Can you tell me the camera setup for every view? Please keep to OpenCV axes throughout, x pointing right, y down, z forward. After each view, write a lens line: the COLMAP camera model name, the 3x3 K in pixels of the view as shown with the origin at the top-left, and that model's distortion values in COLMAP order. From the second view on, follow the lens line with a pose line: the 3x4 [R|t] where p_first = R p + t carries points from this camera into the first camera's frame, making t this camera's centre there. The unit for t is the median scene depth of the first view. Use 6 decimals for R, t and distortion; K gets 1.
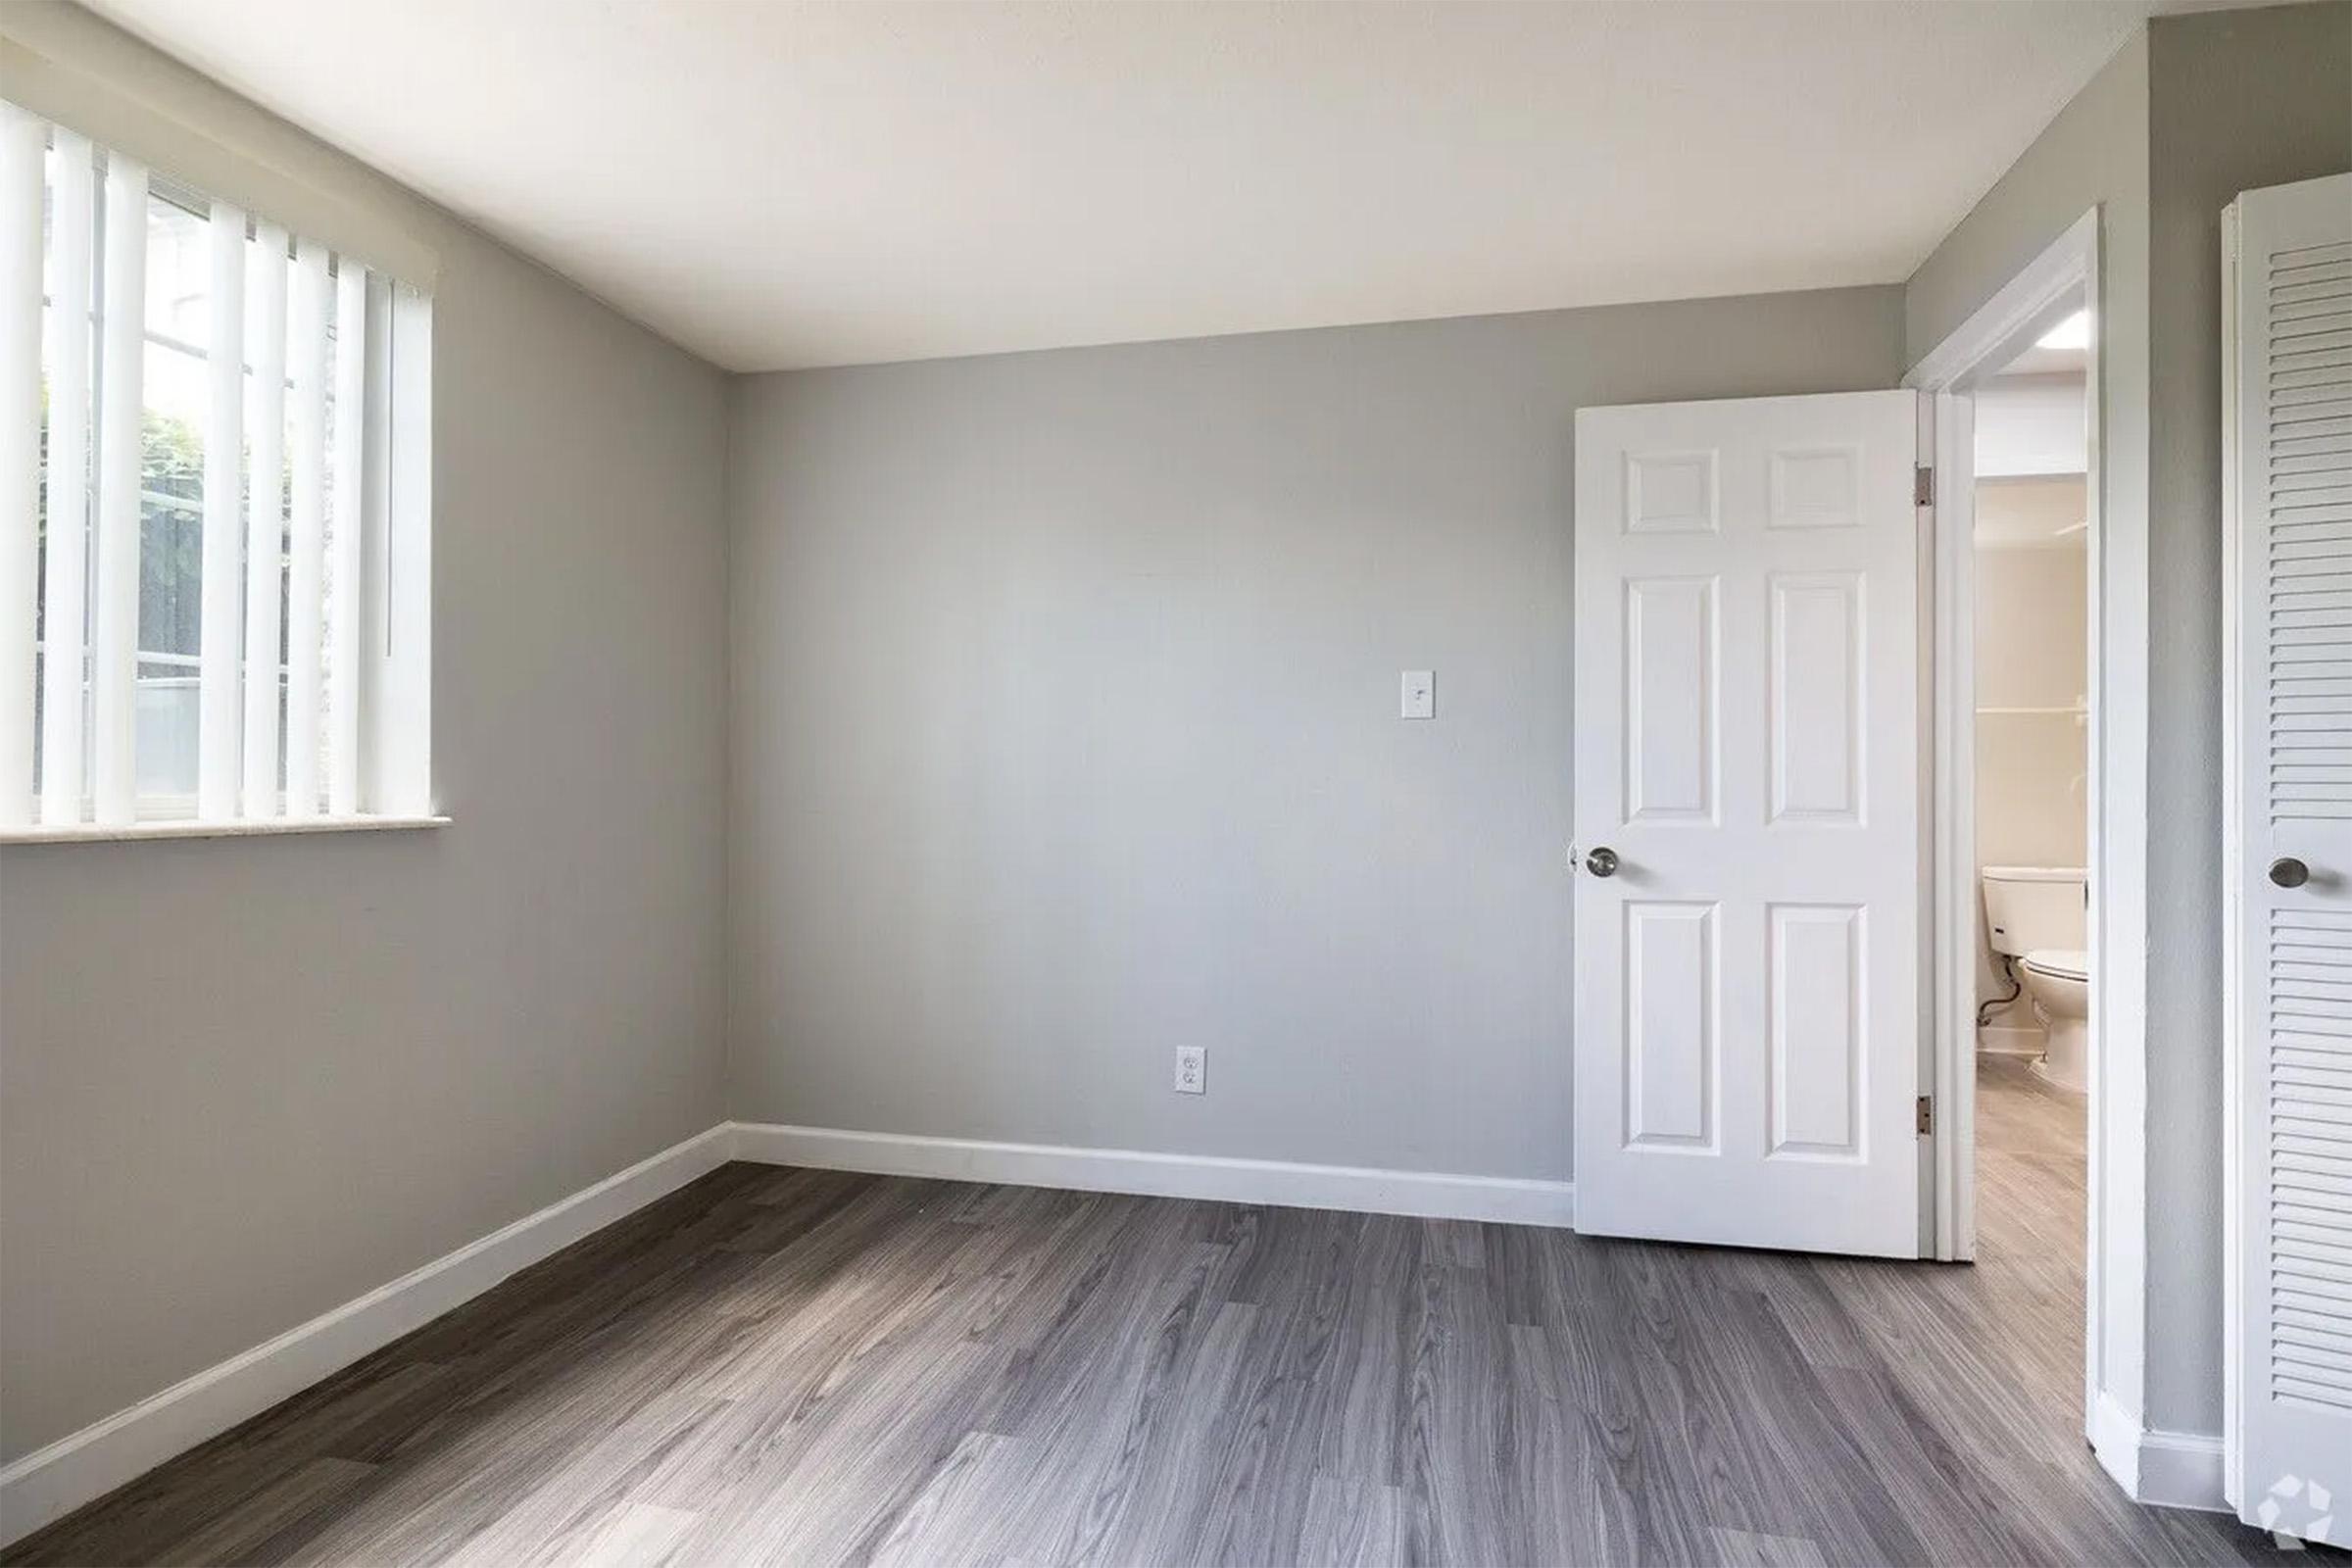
lens RADIAL K [[1129.0, 0, 1176.0], [0, 1129.0, 784.0], [0, 0, 1]] dist [0.002166, 0.000642]
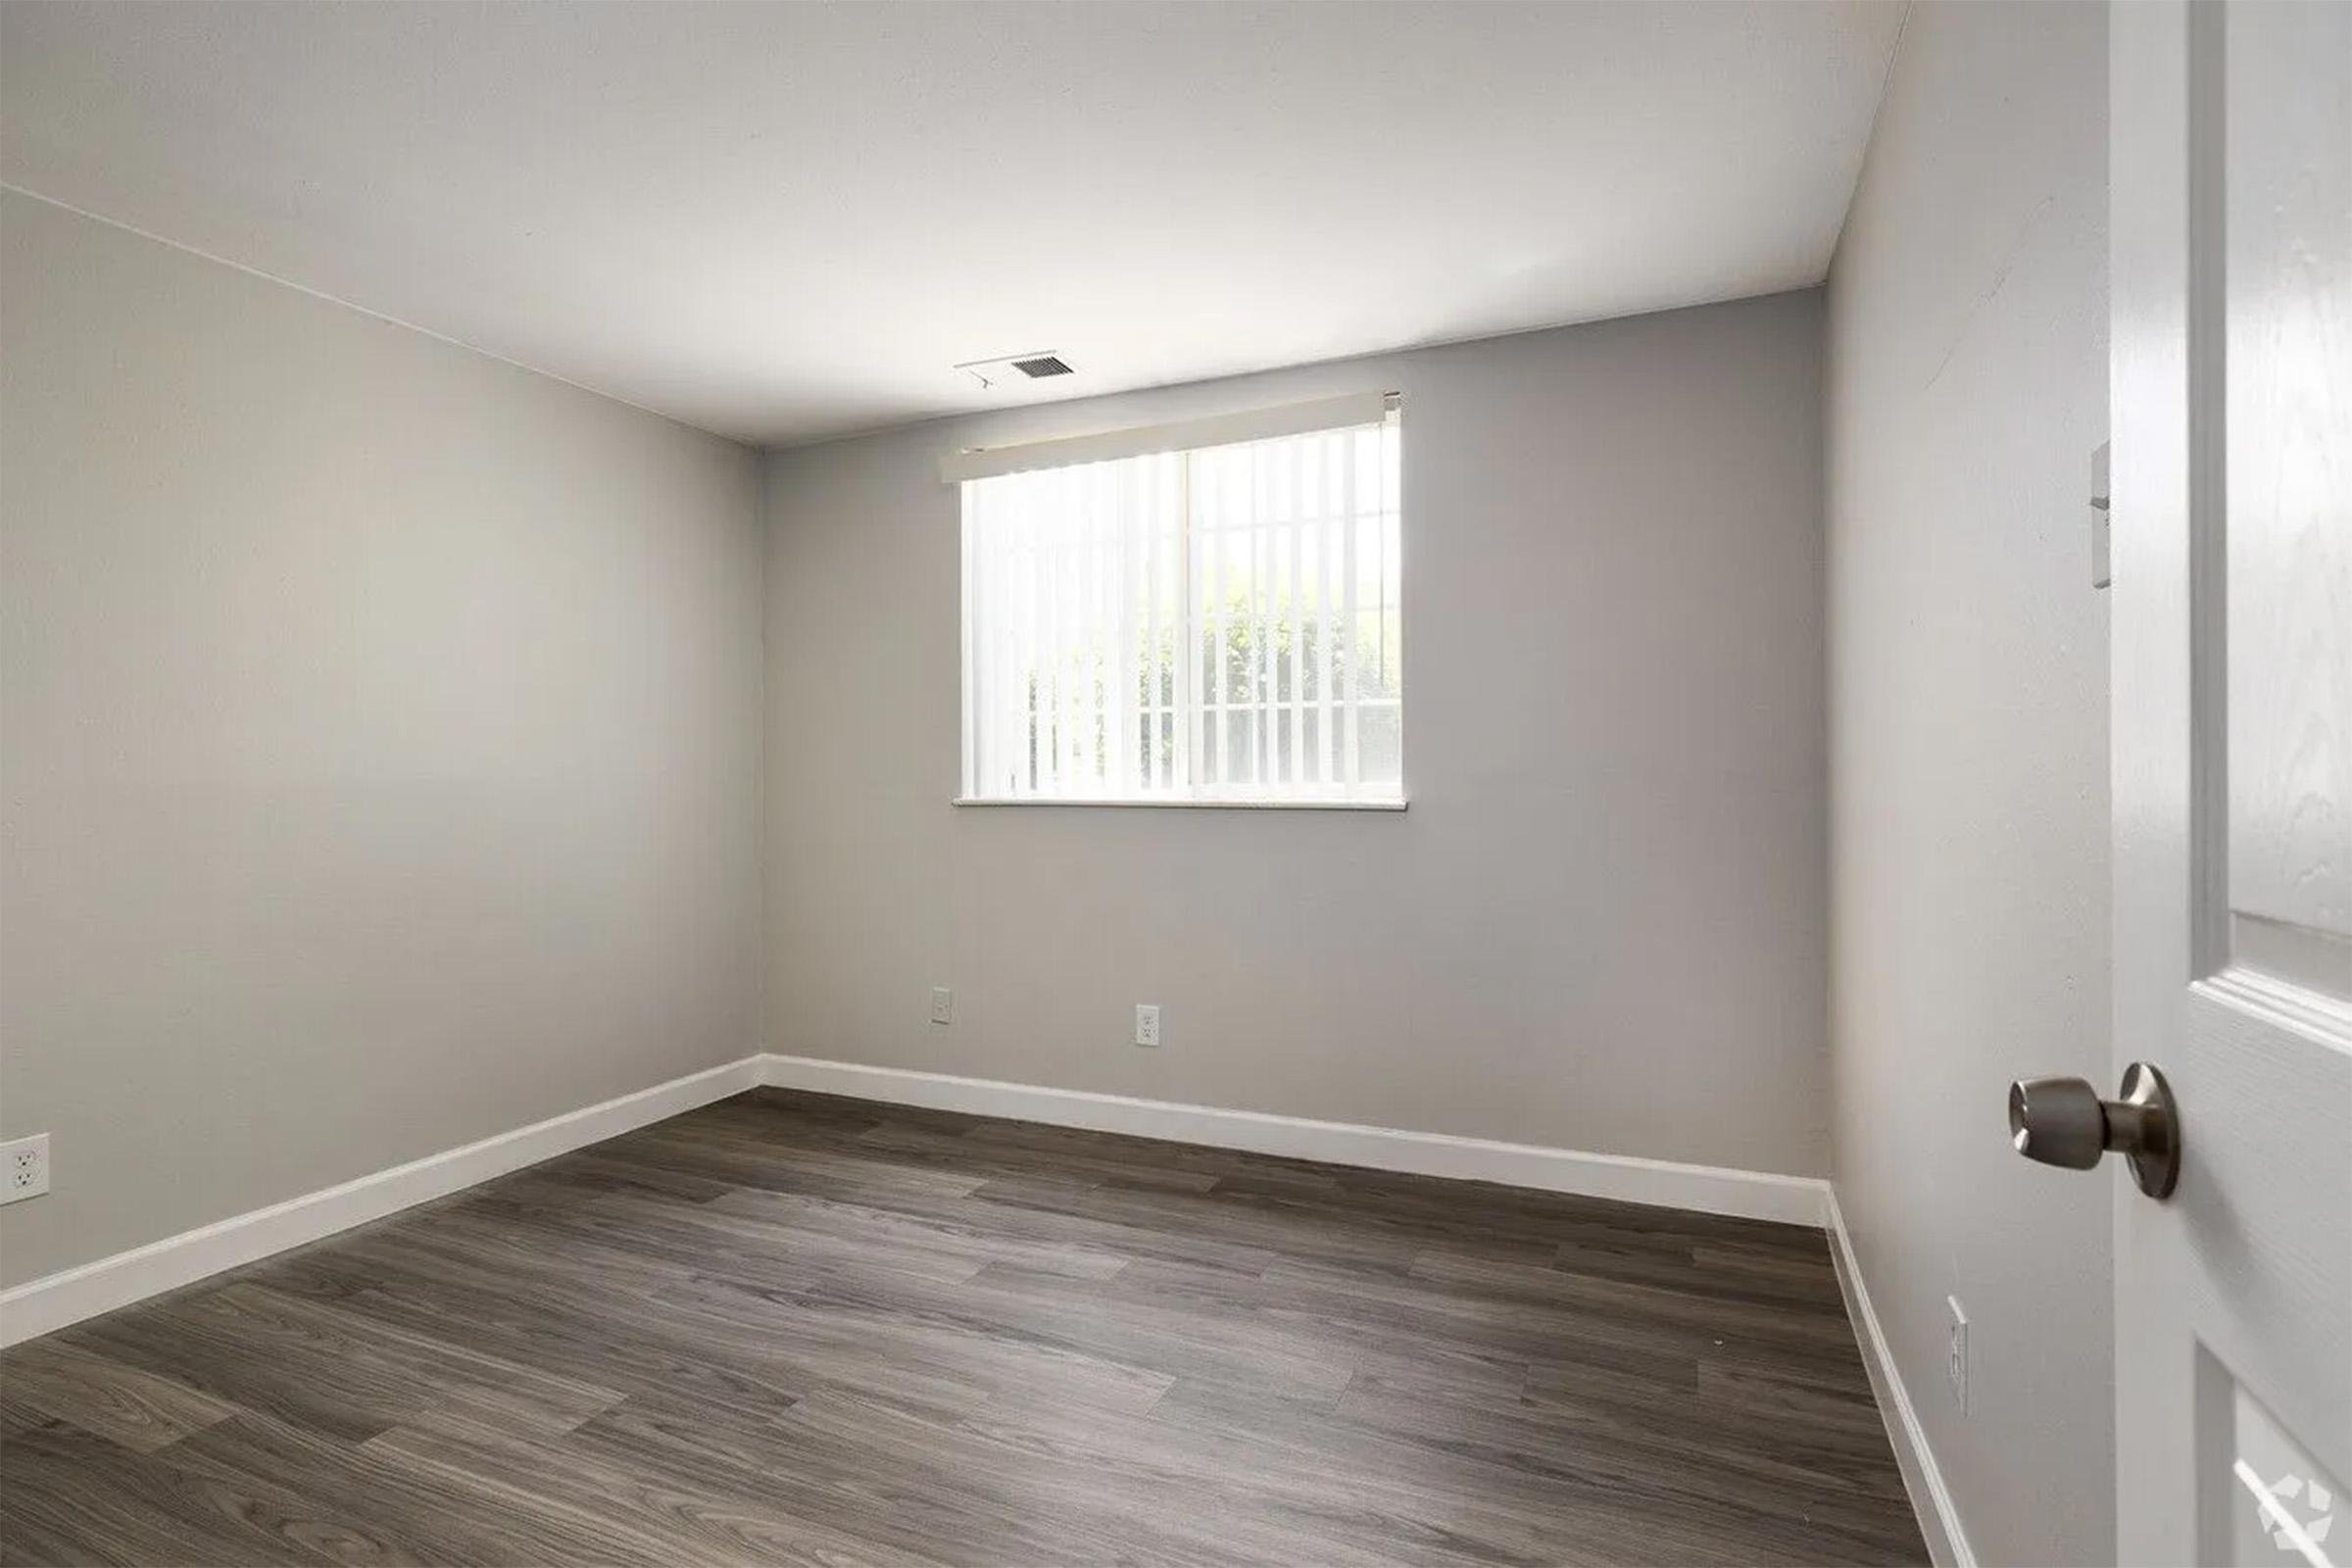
lens RADIAL K [[1129.0, 0, 1176.0], [0, 1129.0, 784.0], [0, 0, 1]] dist [0.002166, 0.000642]
pose [[-0.167319, 0.003246, -0.985897, 0.732197], [0.002257, 0.999993, 0.002910, 0.008408], [0.985900, -0.001738, -0.167325, 0.993596]]
